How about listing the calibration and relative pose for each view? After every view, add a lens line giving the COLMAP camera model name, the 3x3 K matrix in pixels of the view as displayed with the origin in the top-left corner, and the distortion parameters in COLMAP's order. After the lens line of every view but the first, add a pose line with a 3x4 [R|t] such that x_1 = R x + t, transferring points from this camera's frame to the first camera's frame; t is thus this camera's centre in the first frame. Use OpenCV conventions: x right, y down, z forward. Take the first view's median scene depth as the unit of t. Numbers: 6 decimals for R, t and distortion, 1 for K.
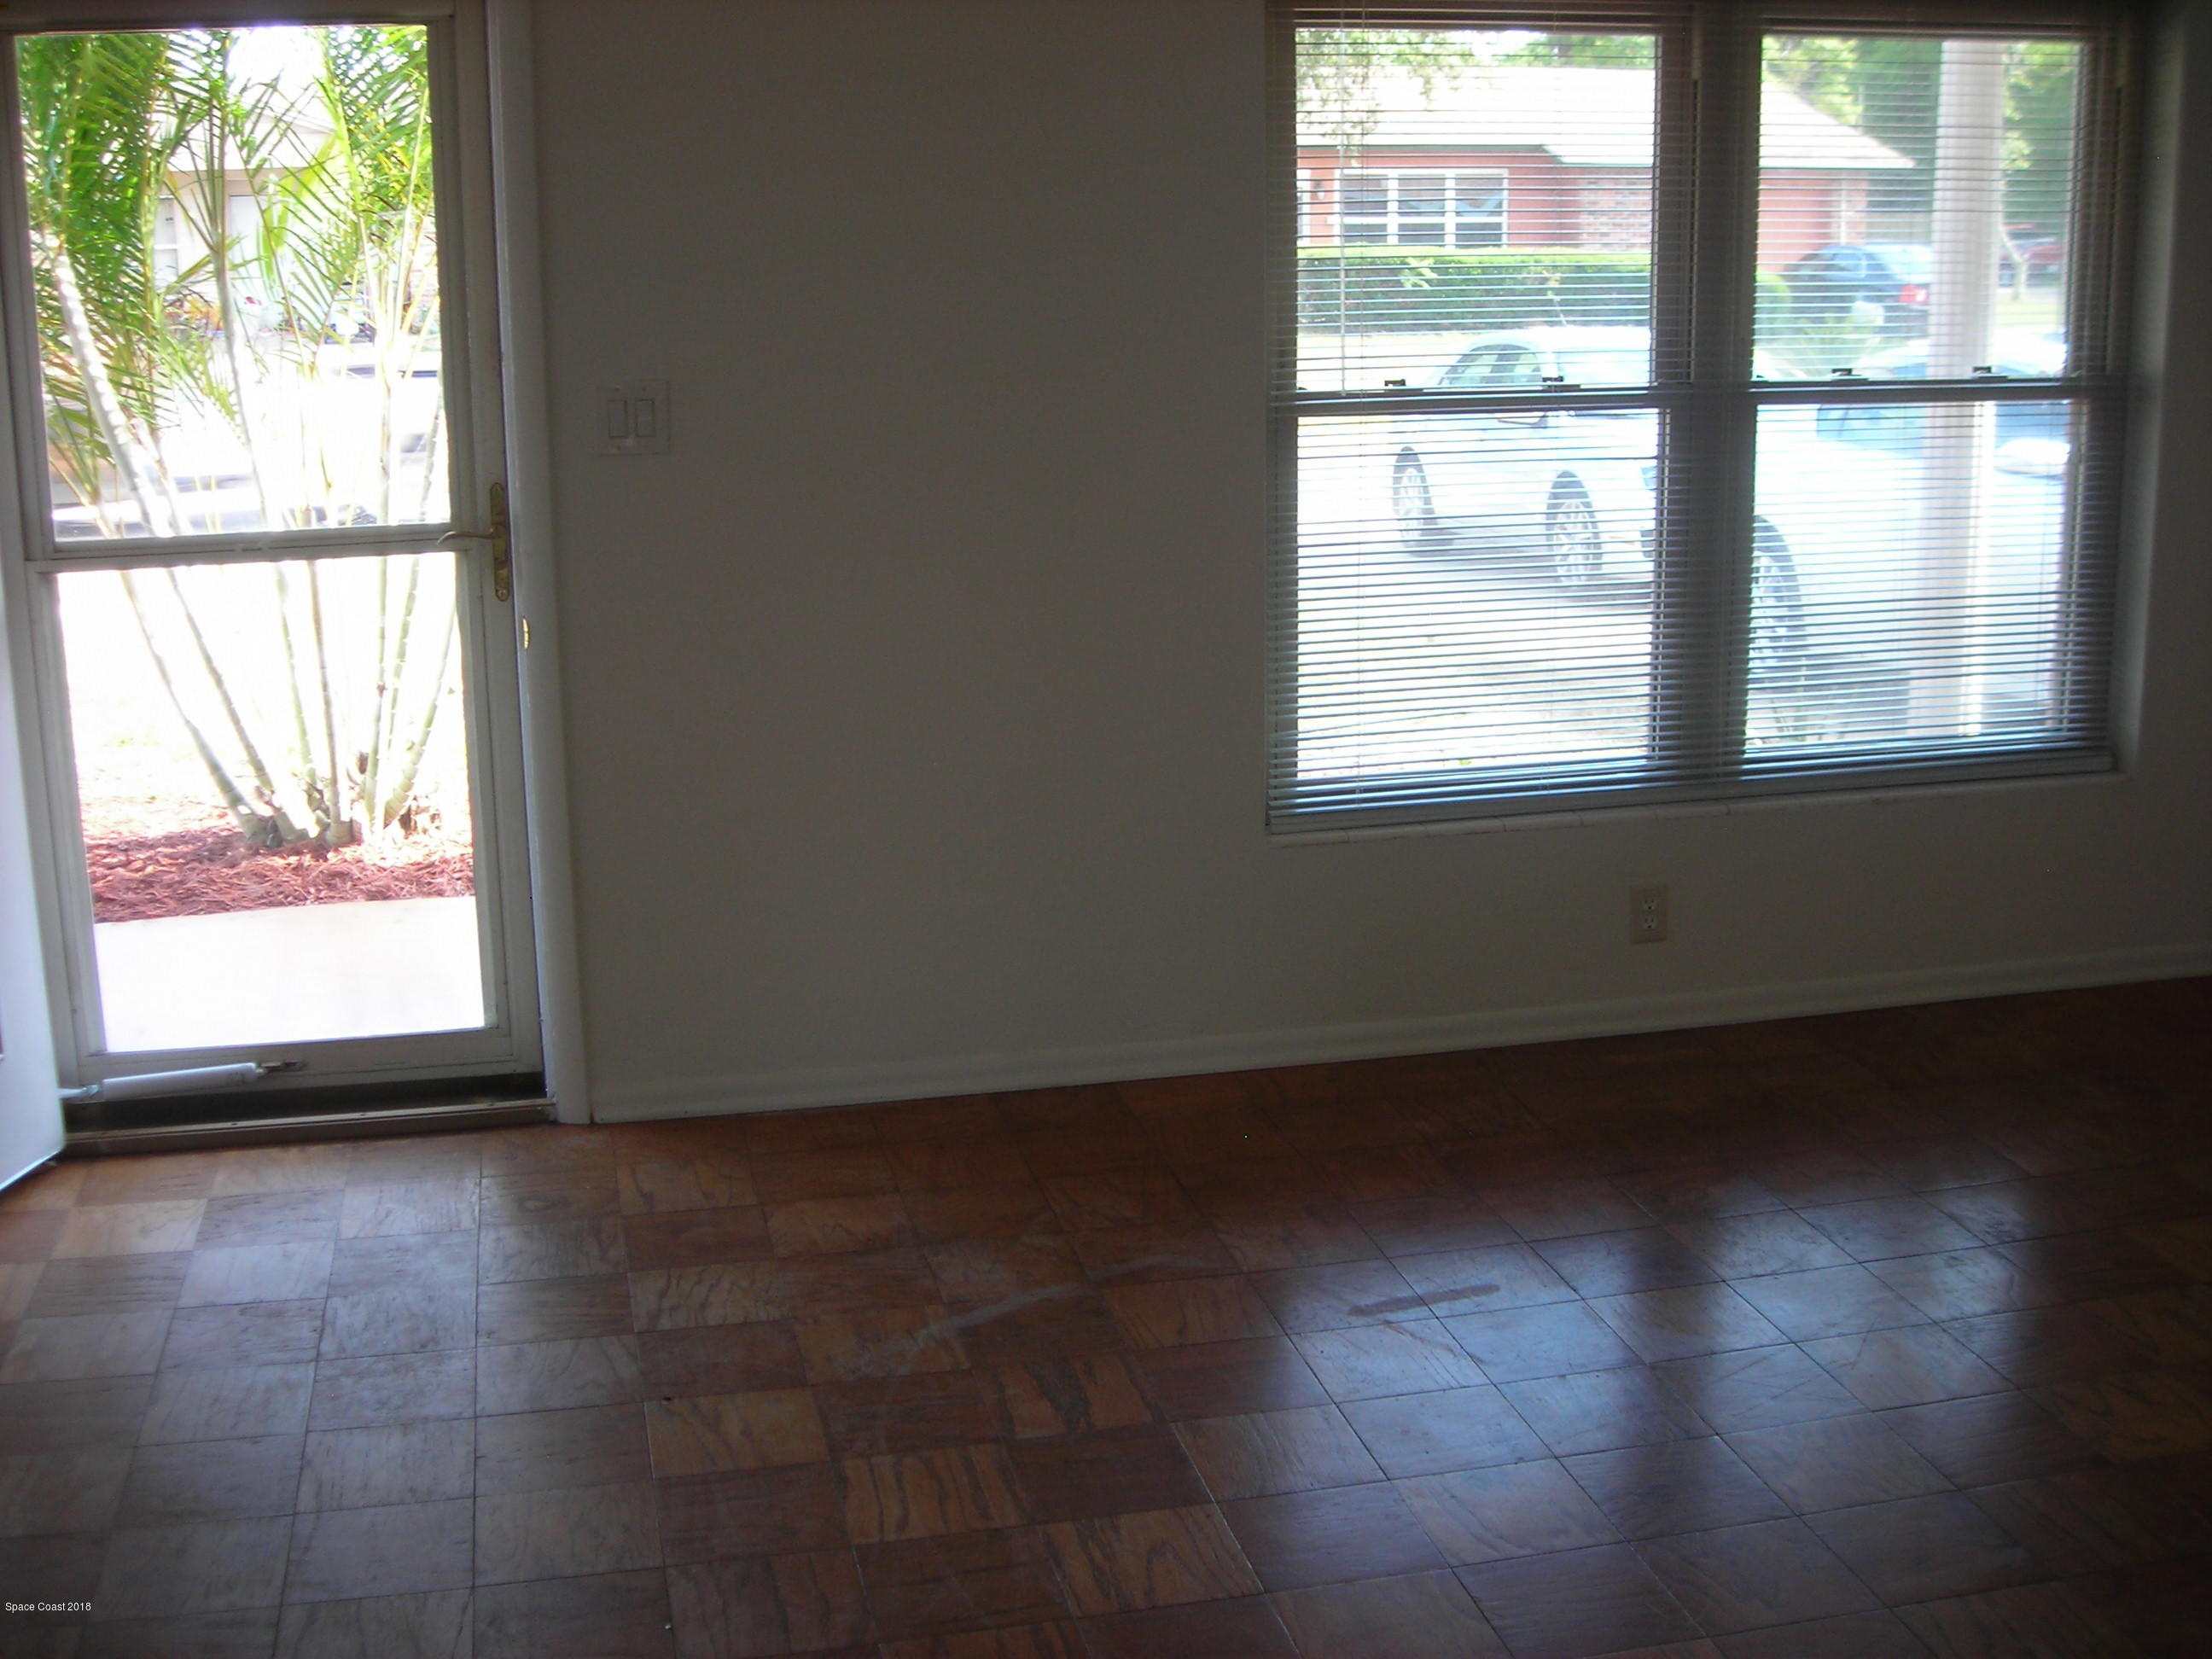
lens RADIAL K [[2651.9, 0, 1114.4], [0, 2651.9, 825.3], [0, 0, 1]] dist [-0.221476, 0.383762]
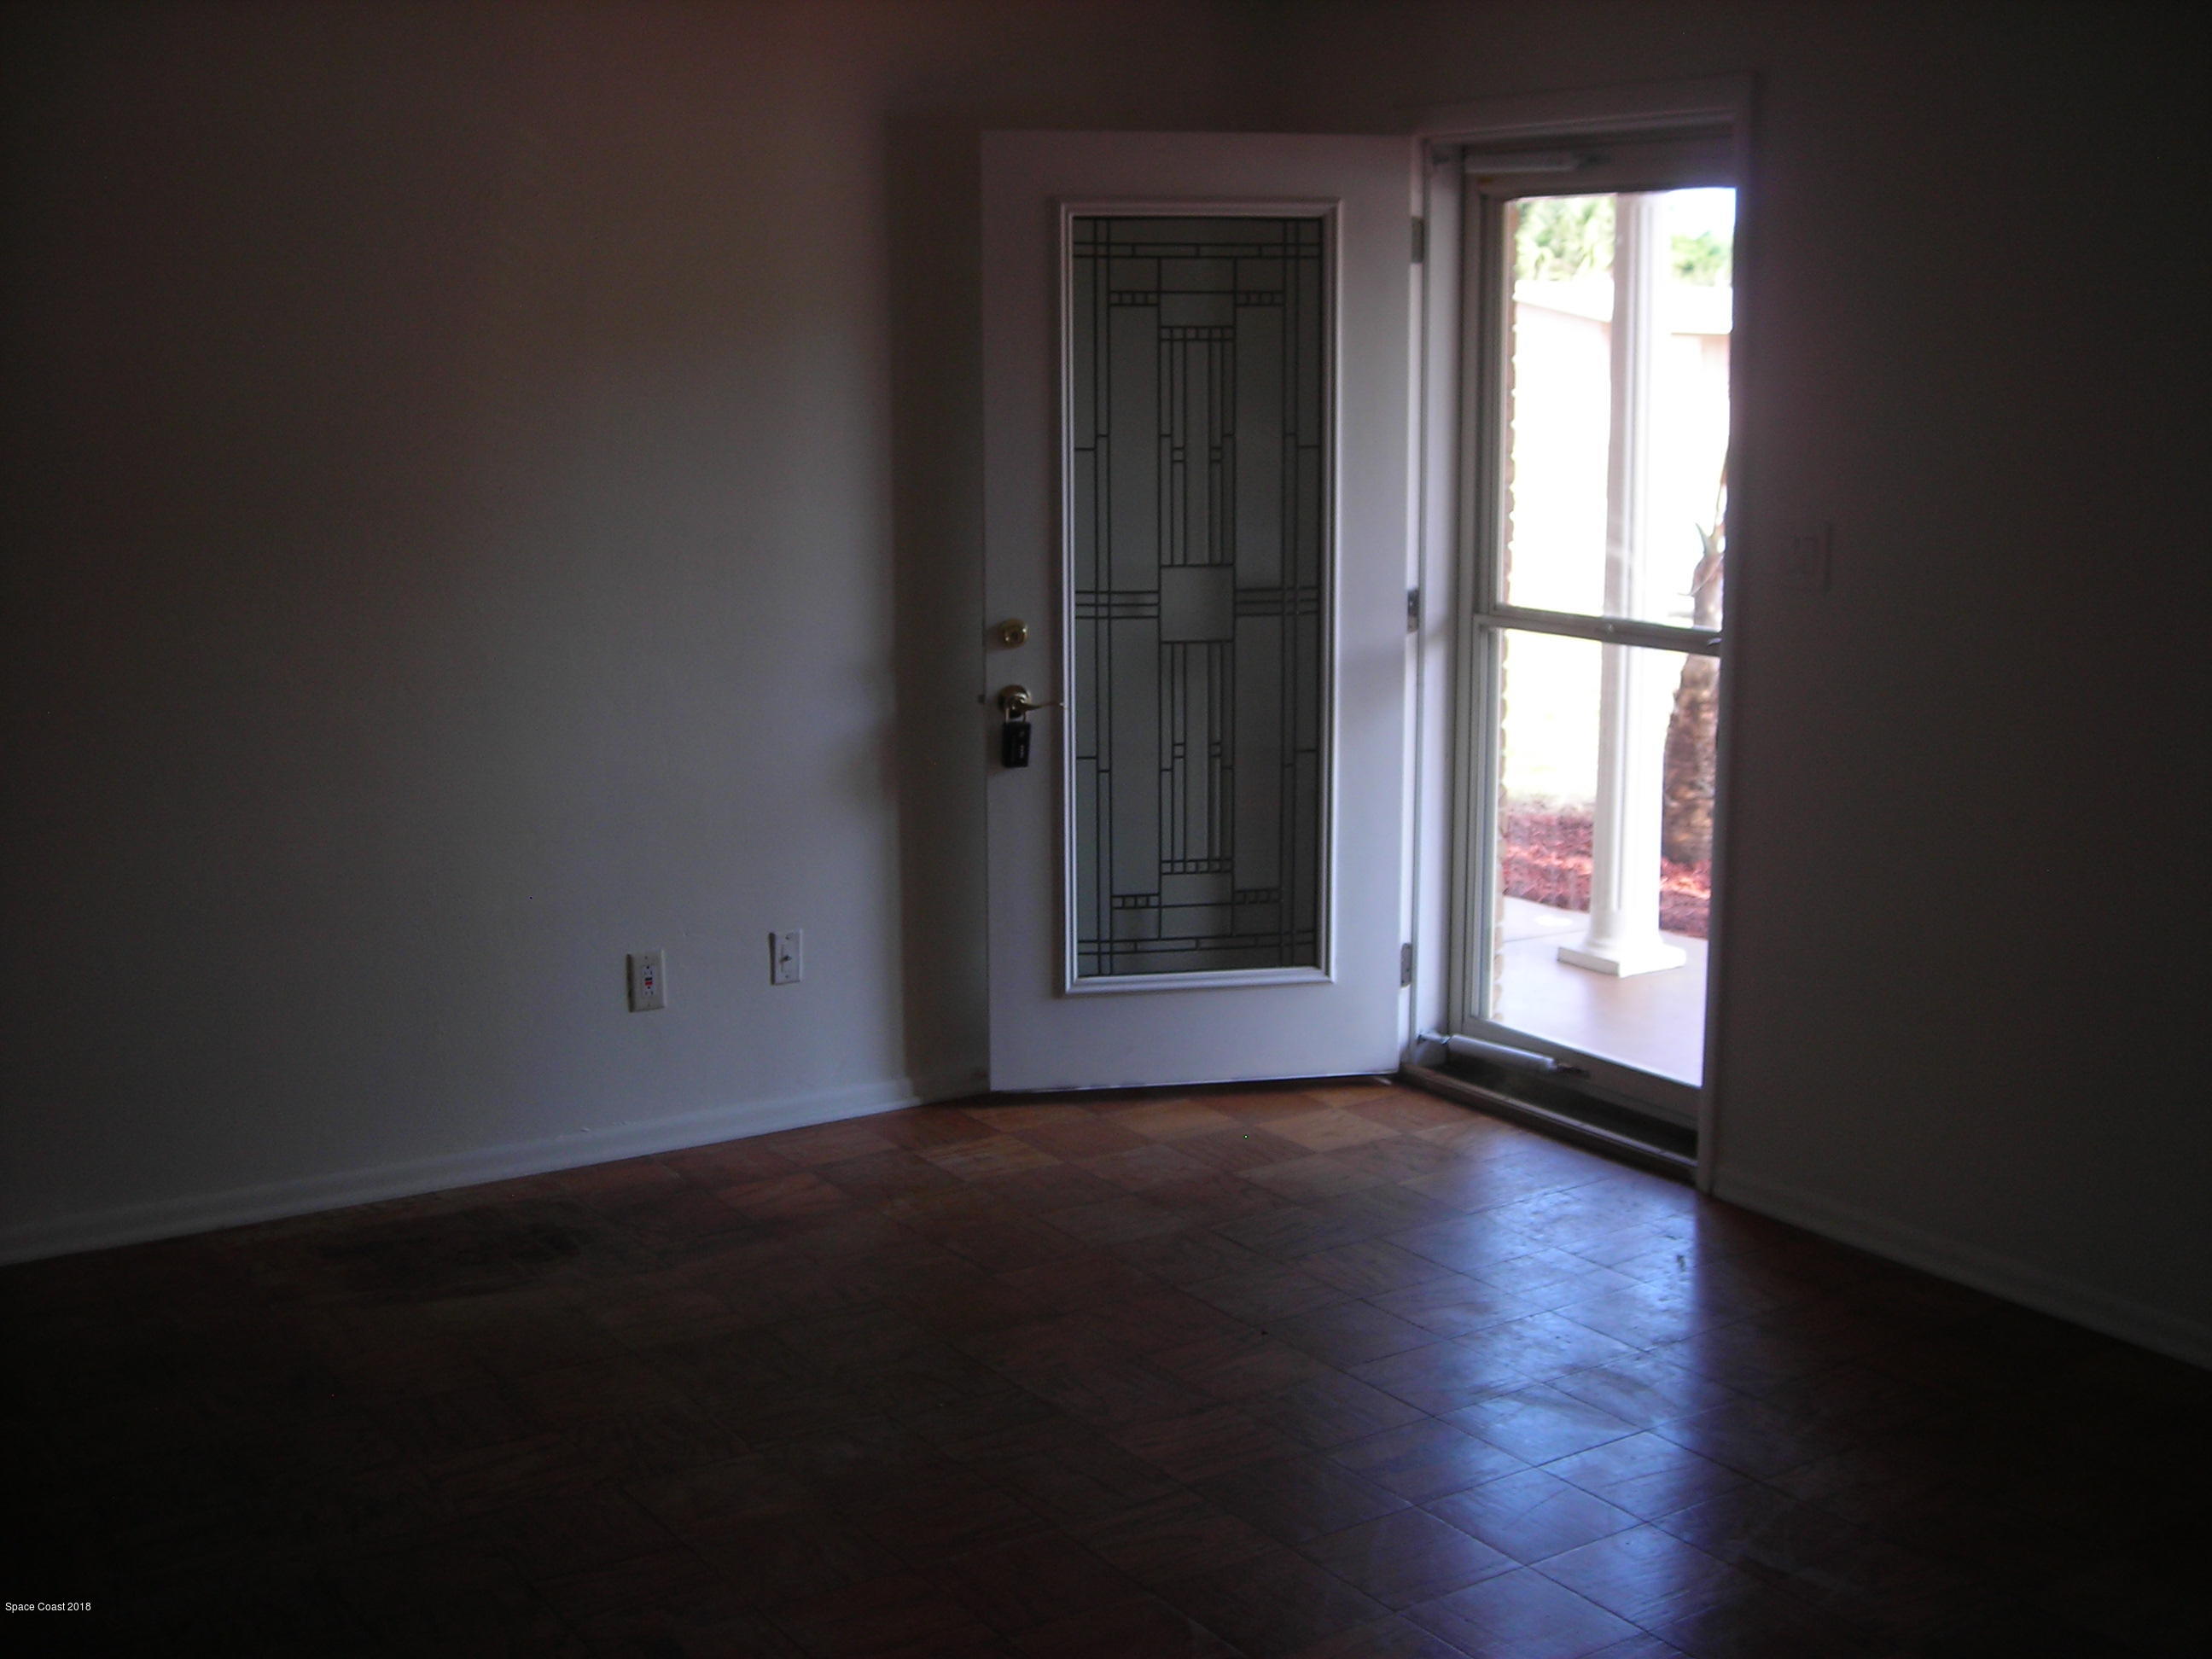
lens RADIAL K [[2651.9, 0, 1114.4], [0, 2651.9, 825.3], [0, 0, 1]] dist [-0.221476, 0.383762]
pose [[0.385516, 0.184436, -0.904080, 0.653491], [-0.222886, 0.969417, 0.102723, -0.089957], [0.895377, 0.161906, 0.414834, 0.309475]]
